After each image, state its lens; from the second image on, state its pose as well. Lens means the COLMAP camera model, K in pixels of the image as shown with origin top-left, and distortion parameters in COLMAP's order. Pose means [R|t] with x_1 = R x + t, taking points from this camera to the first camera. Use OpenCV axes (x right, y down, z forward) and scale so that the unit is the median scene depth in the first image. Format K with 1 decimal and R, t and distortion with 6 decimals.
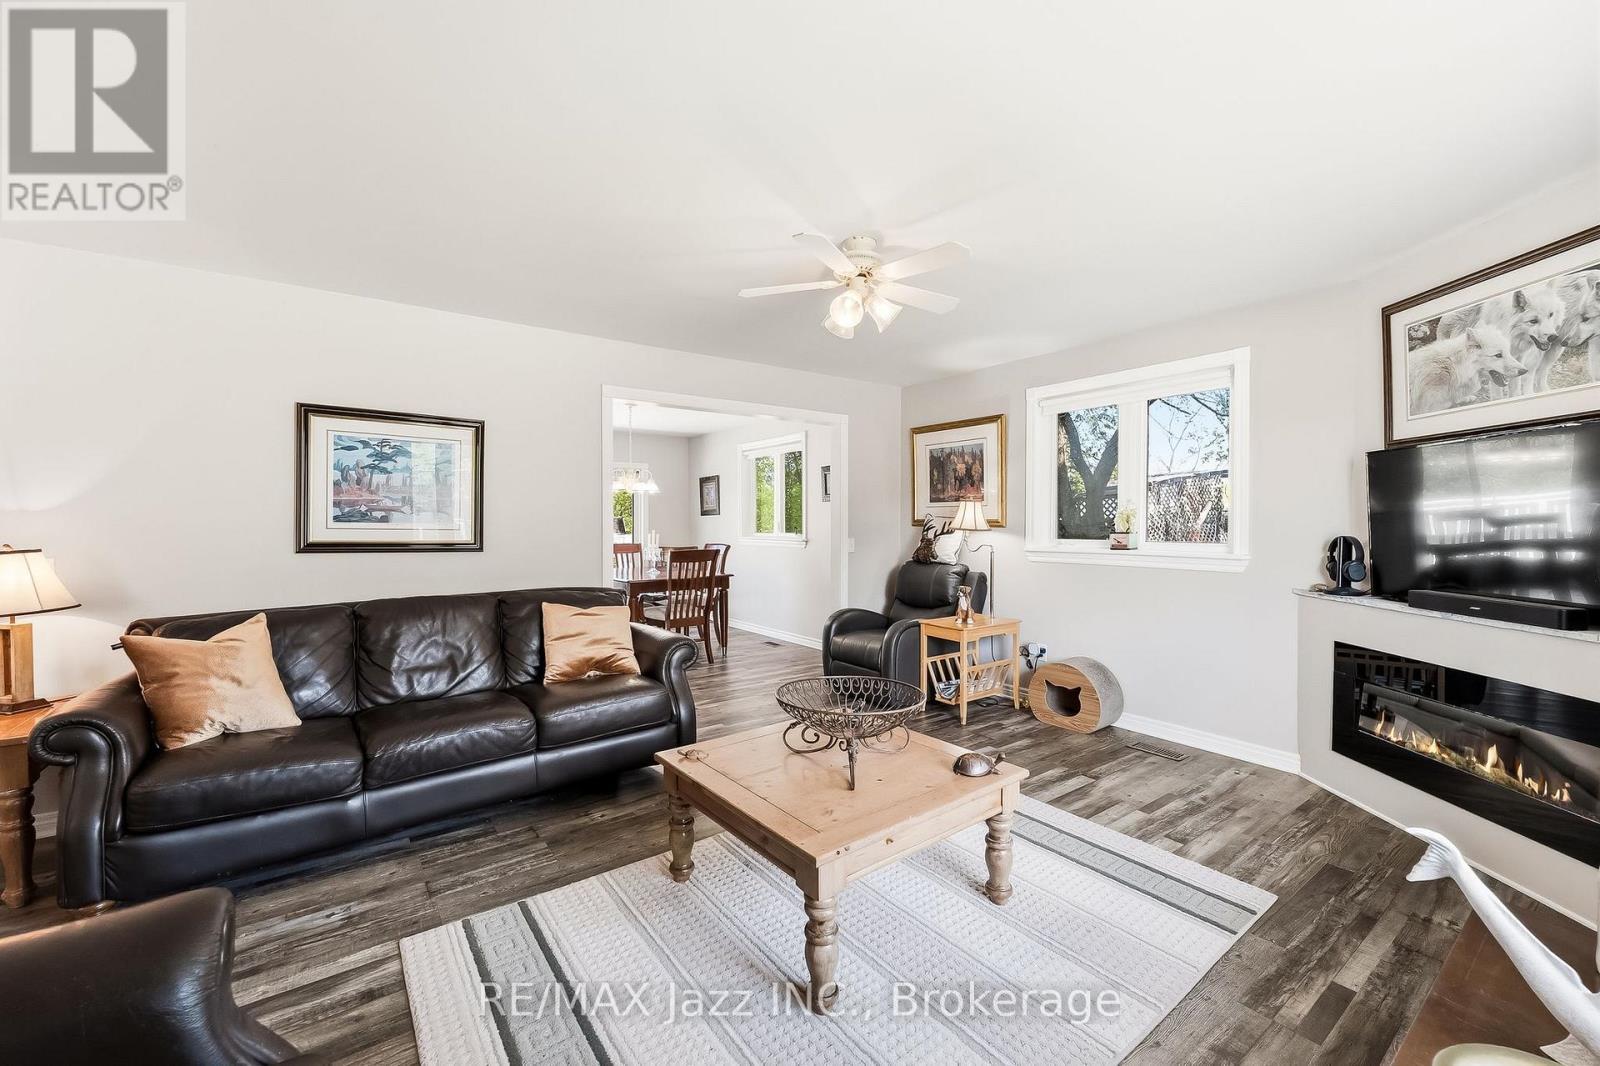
lens RADIAL K [[651.5, 0, 795.8], [0, 651.5, 531.2], [0, 0, 1]] dist [-0.000844, 0.000039]
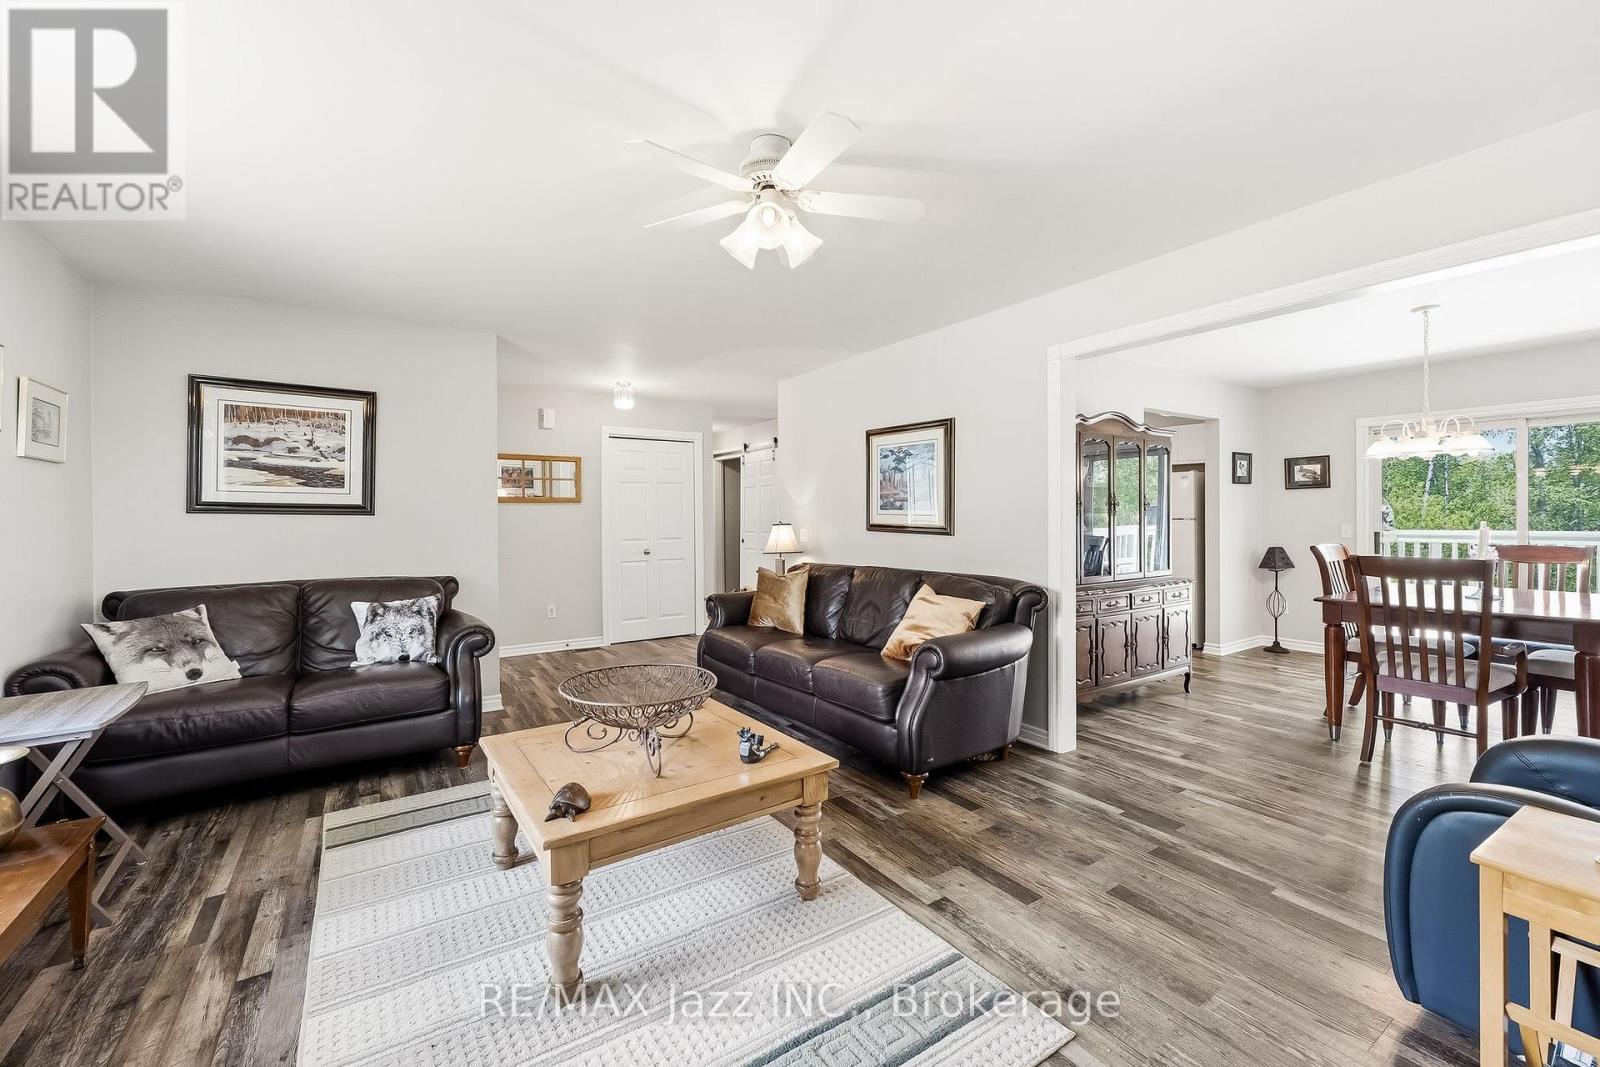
lens RADIAL K [[651.5, 0, 789.7], [0, 651.5, 520.7], [0, 0, 1]] dist [-0.000844, 0.000039]
pose [[-0.052080, 0.009909, -0.998594, 0.838386], [-0.010579, 0.999889, 0.010474, -0.004001], [0.998587, 0.011110, -0.051969, 1.024952]]
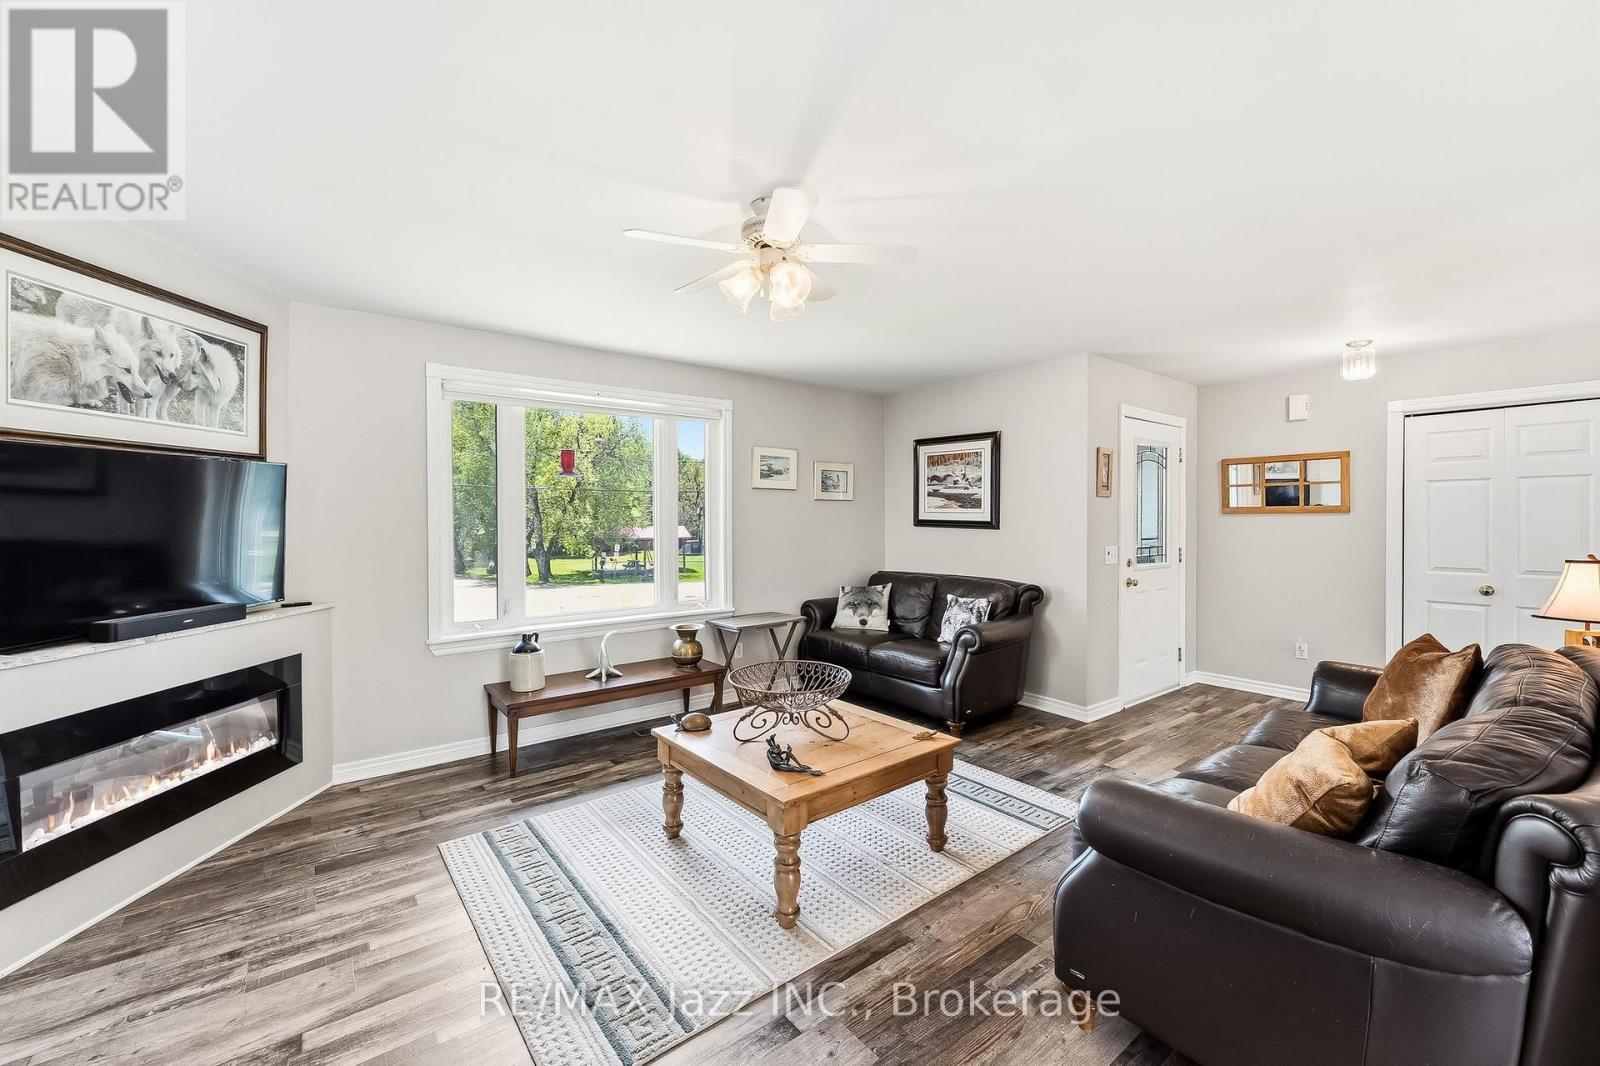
lens RADIAL K [[651.5, 0, 806.0], [0, 651.5, 517.3], [0, 0, 1]] dist [-0.000844, 0.000039]
pose [[-0.999194, 0.003185, -0.040024, 0.082323], [0.002552, 0.999871, 0.015848, -0.053022], [0.040069, 0.015733, -0.999073, 1.785741]]
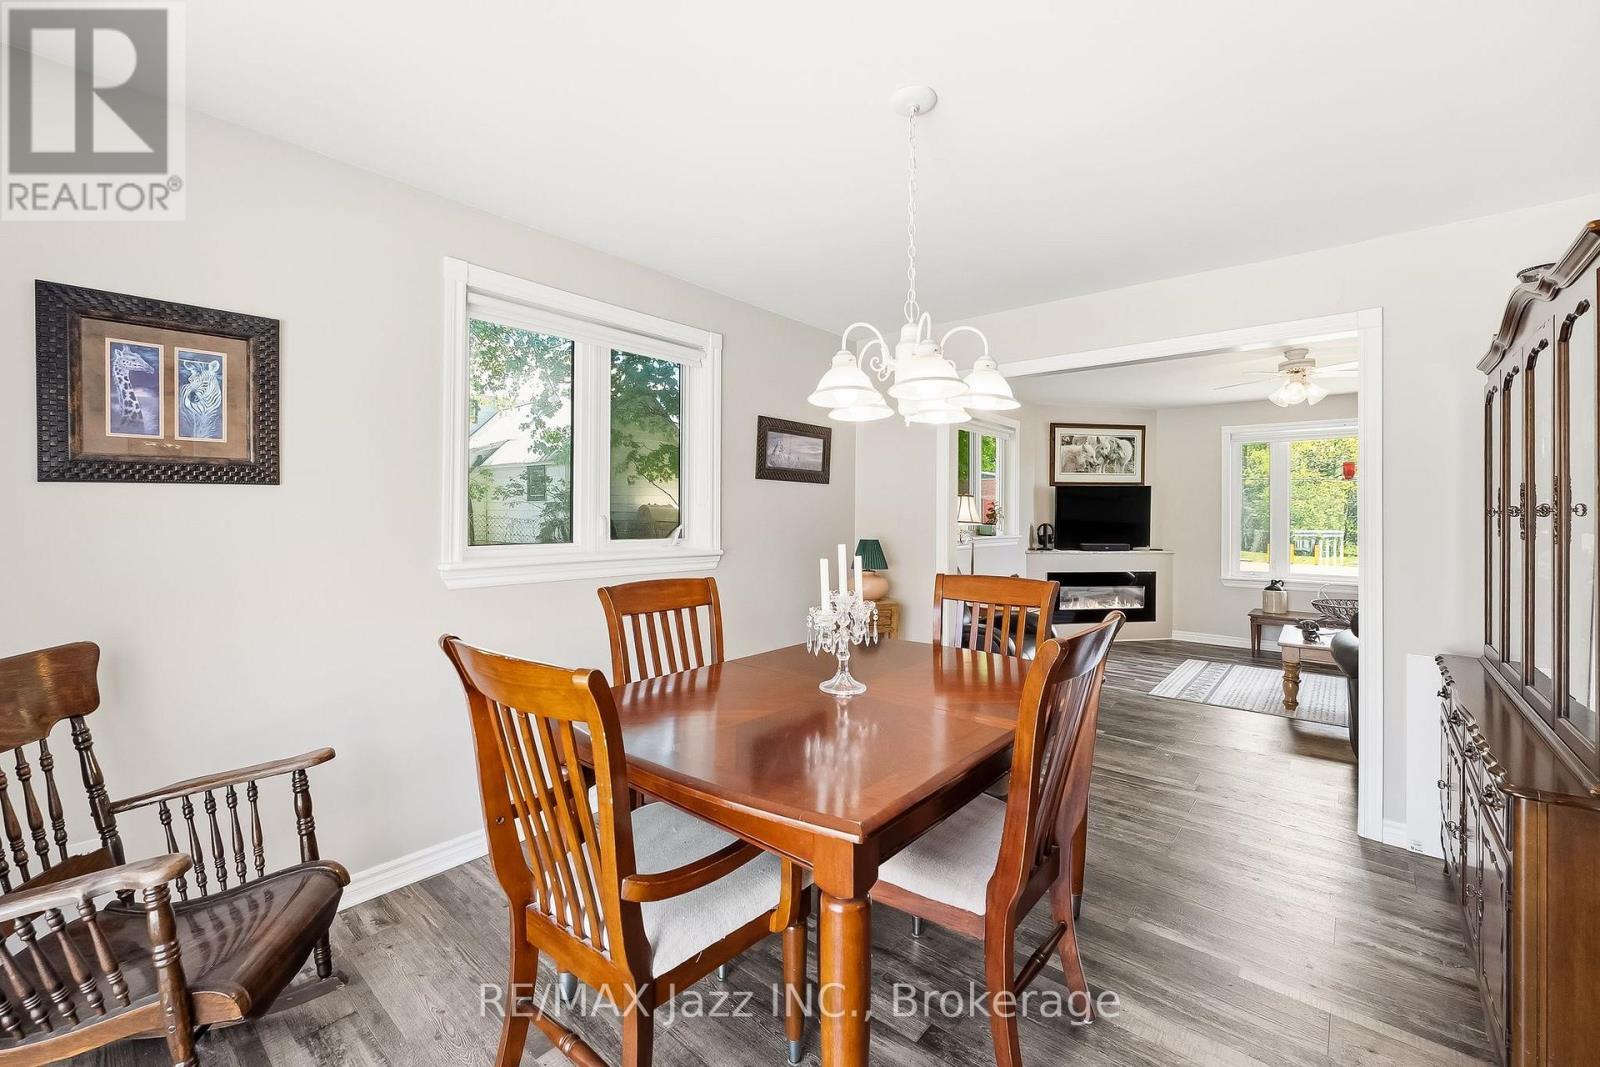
lens RADIAL K [[651.5, 0, 801.5], [0, 651.5, 517.3], [0, 0, 1]] dist [-0.000844, 0.000039]
pose [[-0.240561, -0.002426, 0.970631, -1.151884], [0.011027, 0.999926, 0.005232, -0.037219], [-0.970571, 0.011962, -0.240516, 2.522052]]
